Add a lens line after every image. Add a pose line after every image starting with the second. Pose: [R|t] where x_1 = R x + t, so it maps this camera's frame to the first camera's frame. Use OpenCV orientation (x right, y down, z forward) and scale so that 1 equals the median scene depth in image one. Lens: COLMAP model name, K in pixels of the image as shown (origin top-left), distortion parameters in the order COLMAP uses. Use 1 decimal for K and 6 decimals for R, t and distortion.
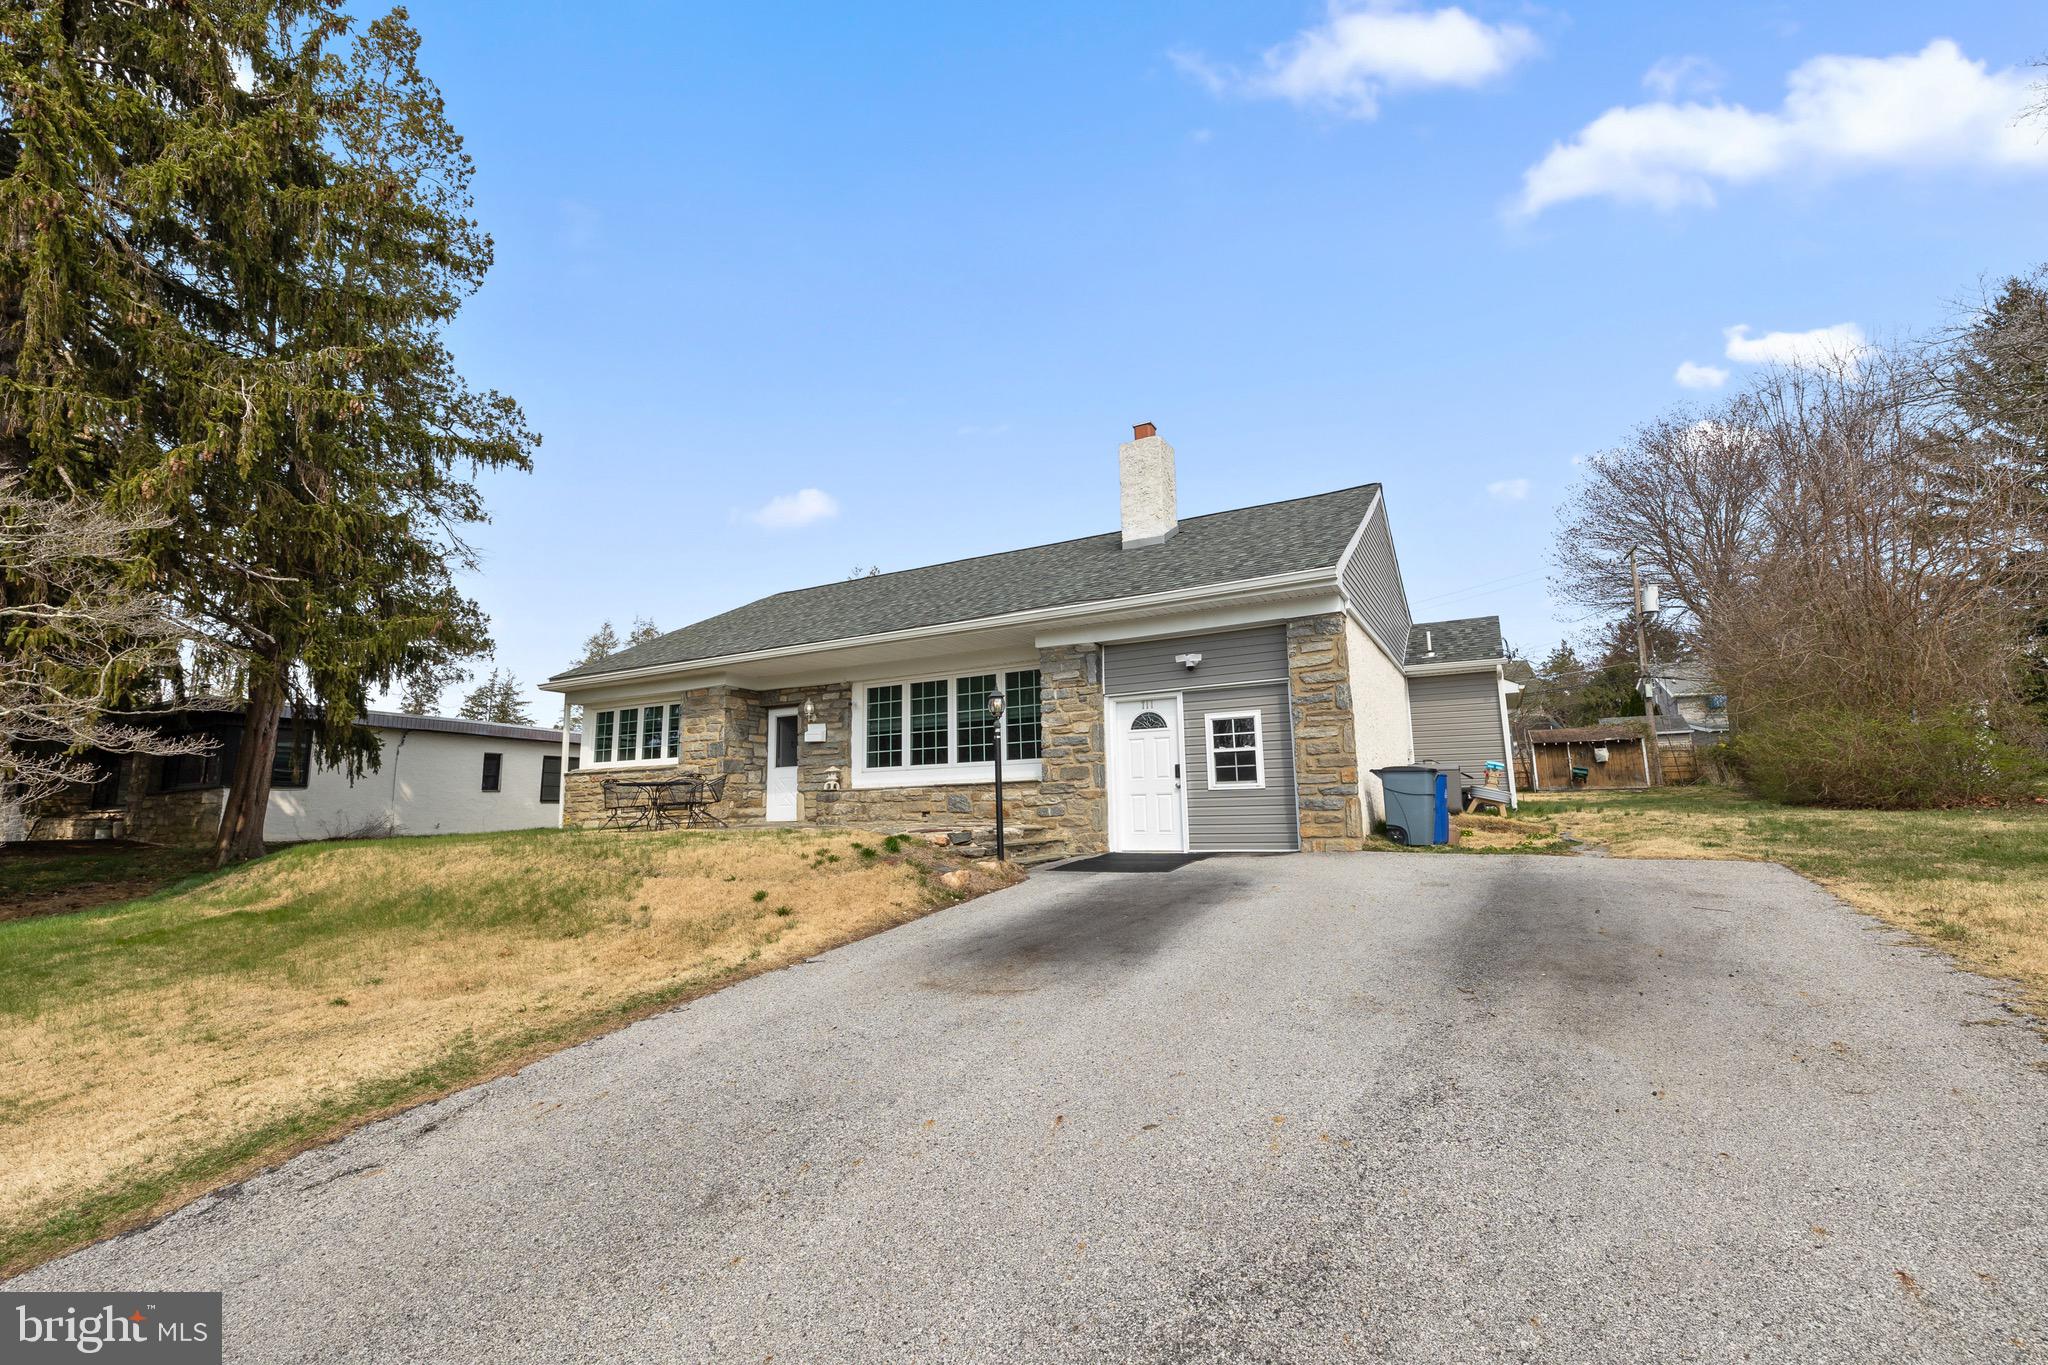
lens RADIAL K [[865.9, 0, 1030.3], [0, 865.9, 689.7], [0, 0, 1]] dist [-0.000719, 0.000521]
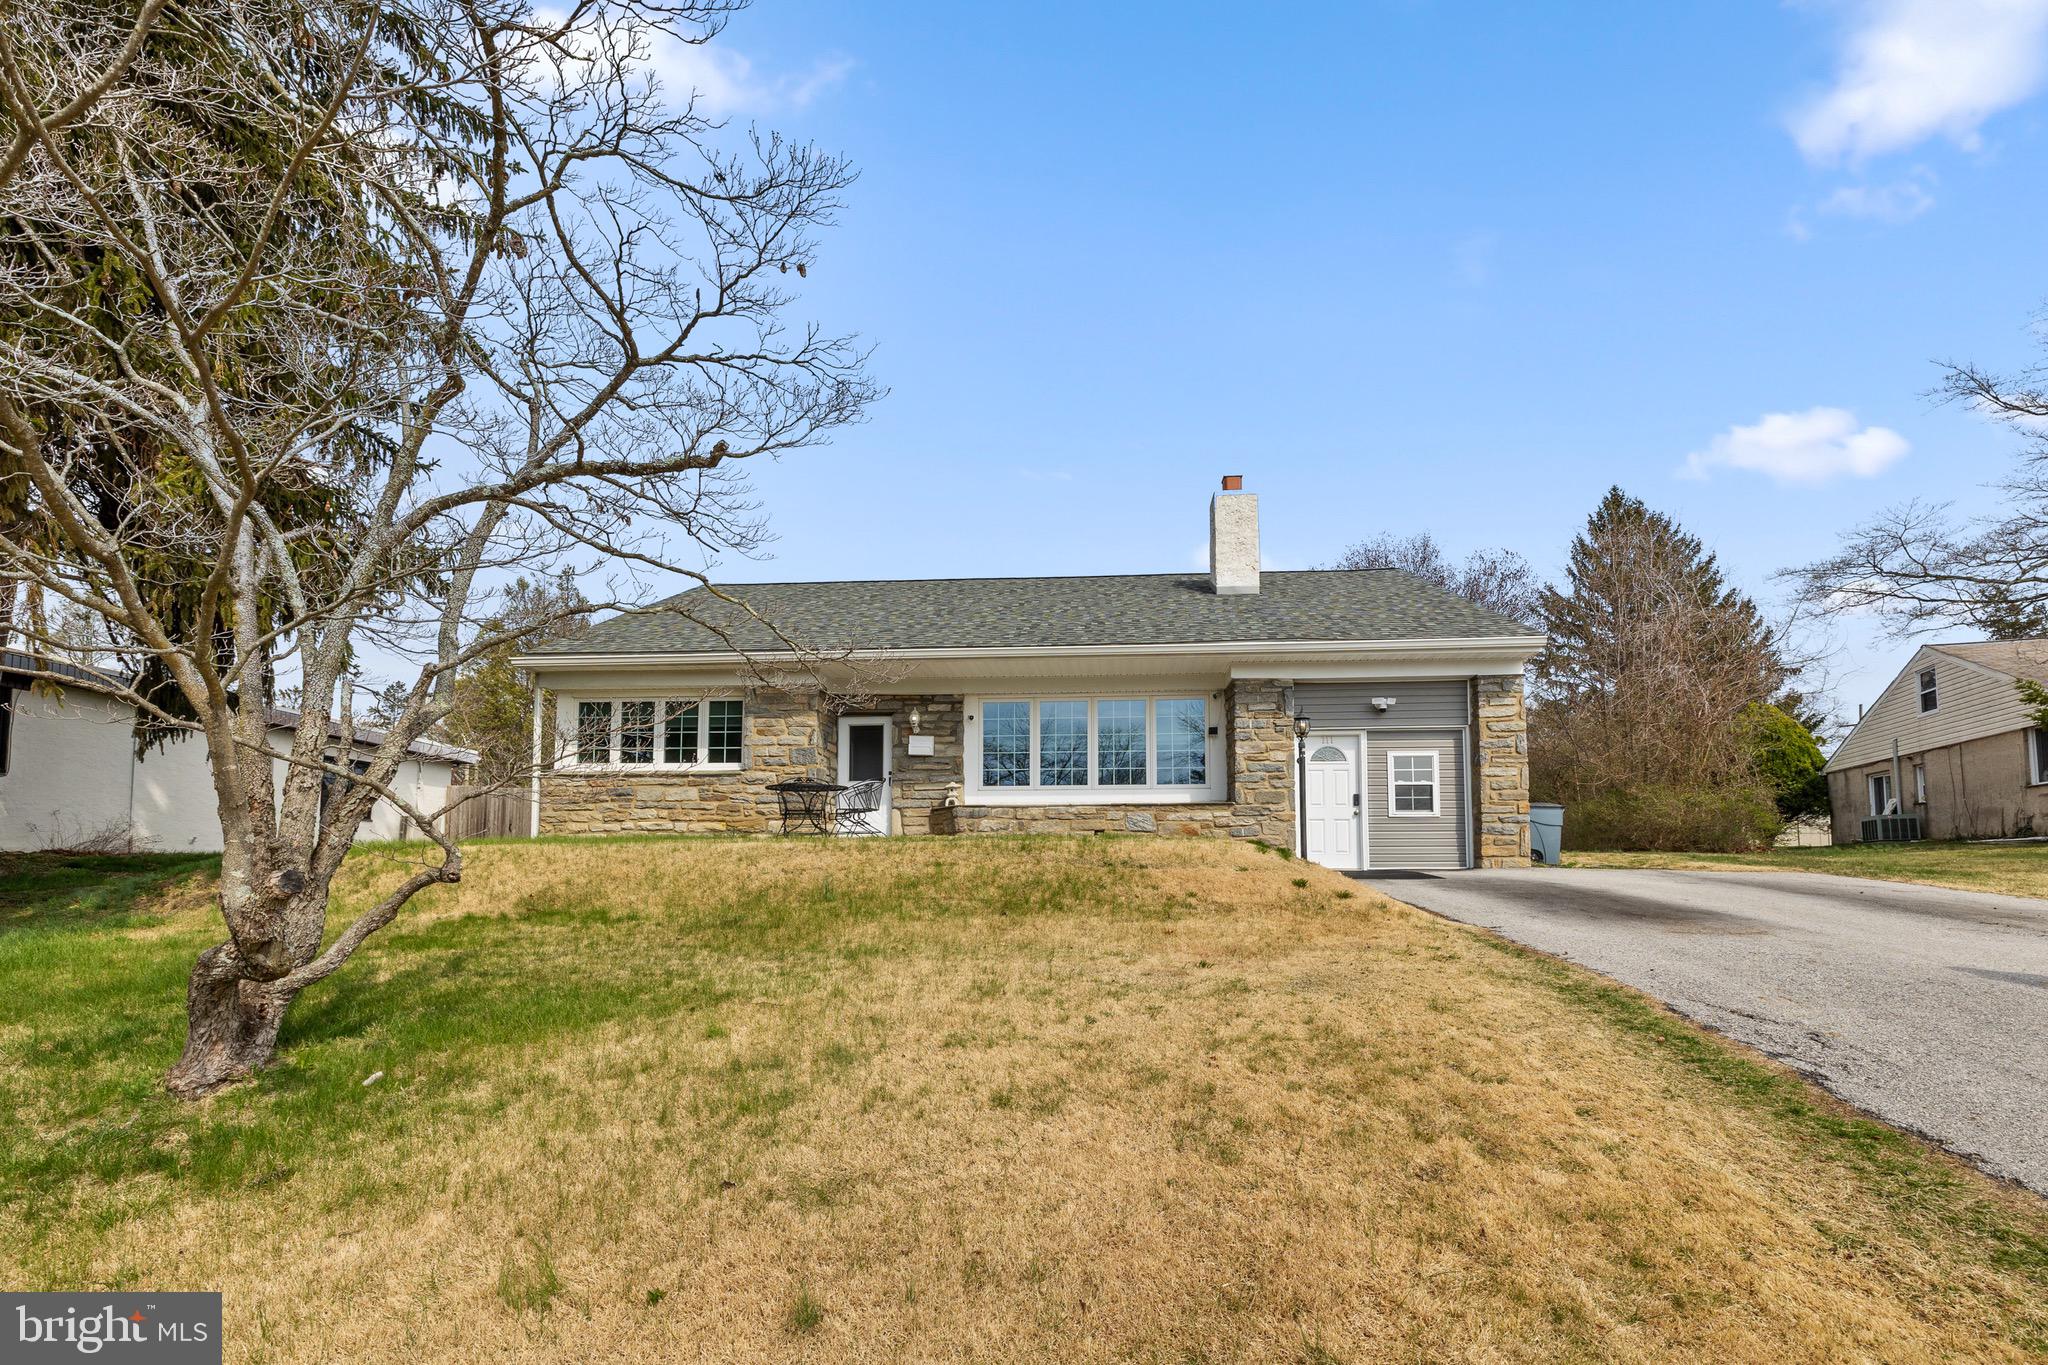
lens RADIAL K [[865.9, 0, 1032.1], [0, 865.9, 845.0], [0, 0, 1]] dist [-0.000719, 0.000521]
pose [[0.913592, 0.031835, 0.405385, -0.531122], [-0.076789, 0.992500, 0.095113, 0.059952], [-0.399317, -0.118024, 0.909184, 0.096069]]
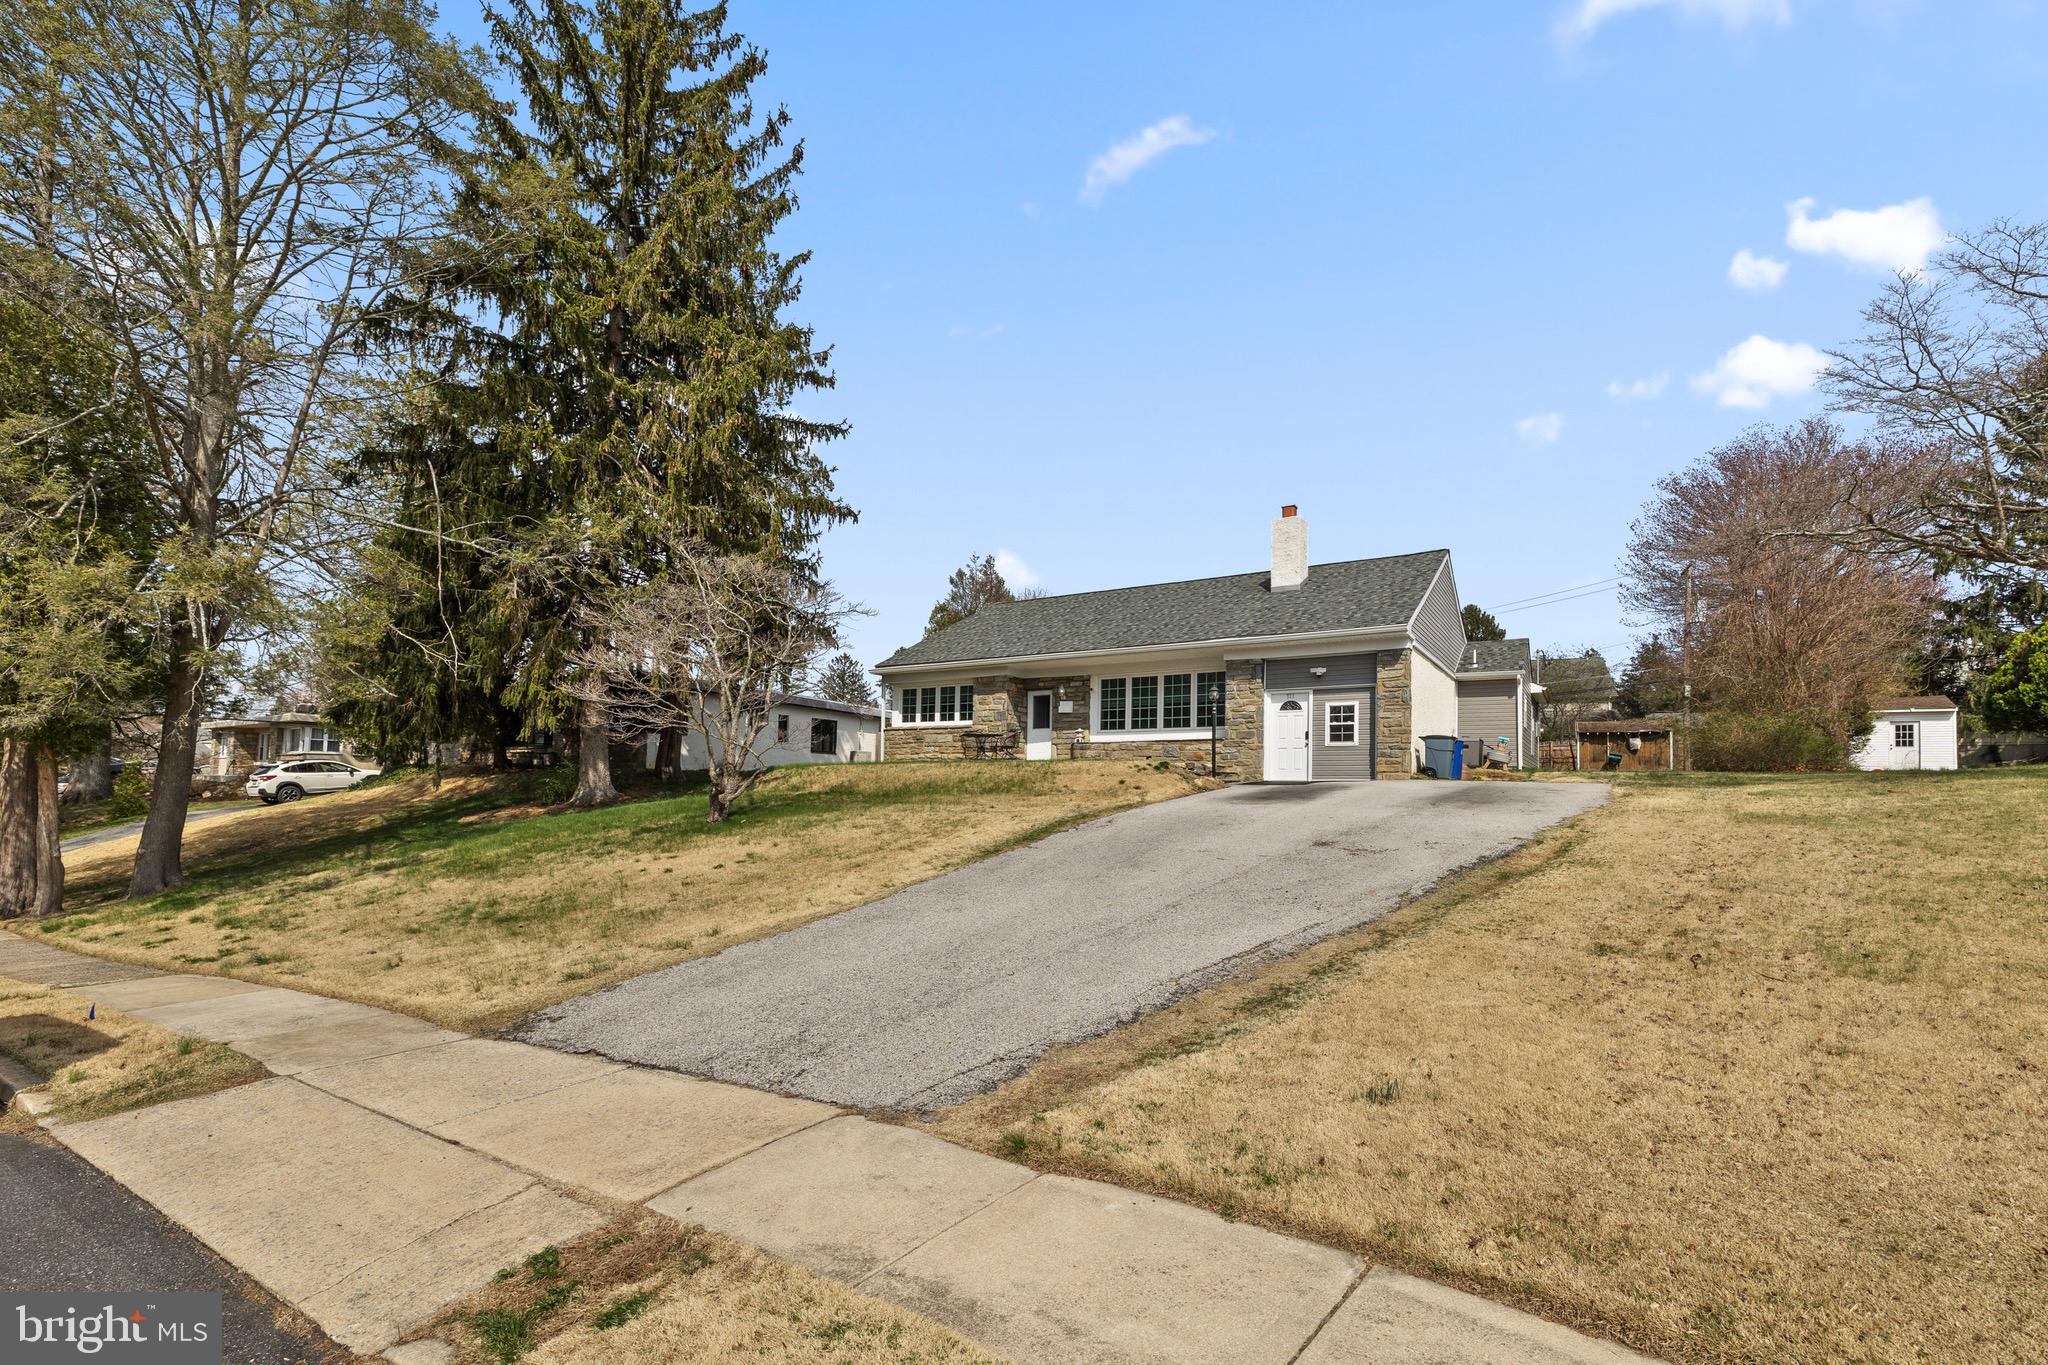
lens RADIAL K [[865.9, 0, 1050.1], [0, 865.9, 780.4], [0, 0, 1]] dist [-0.000719, 0.000521]
pose [[0.997735, 0.033032, -0.058597, -0.186255], [-0.025274, 0.991386, 0.128515, -0.020552], [0.062338, -0.126743, 0.989975, -0.592982]]
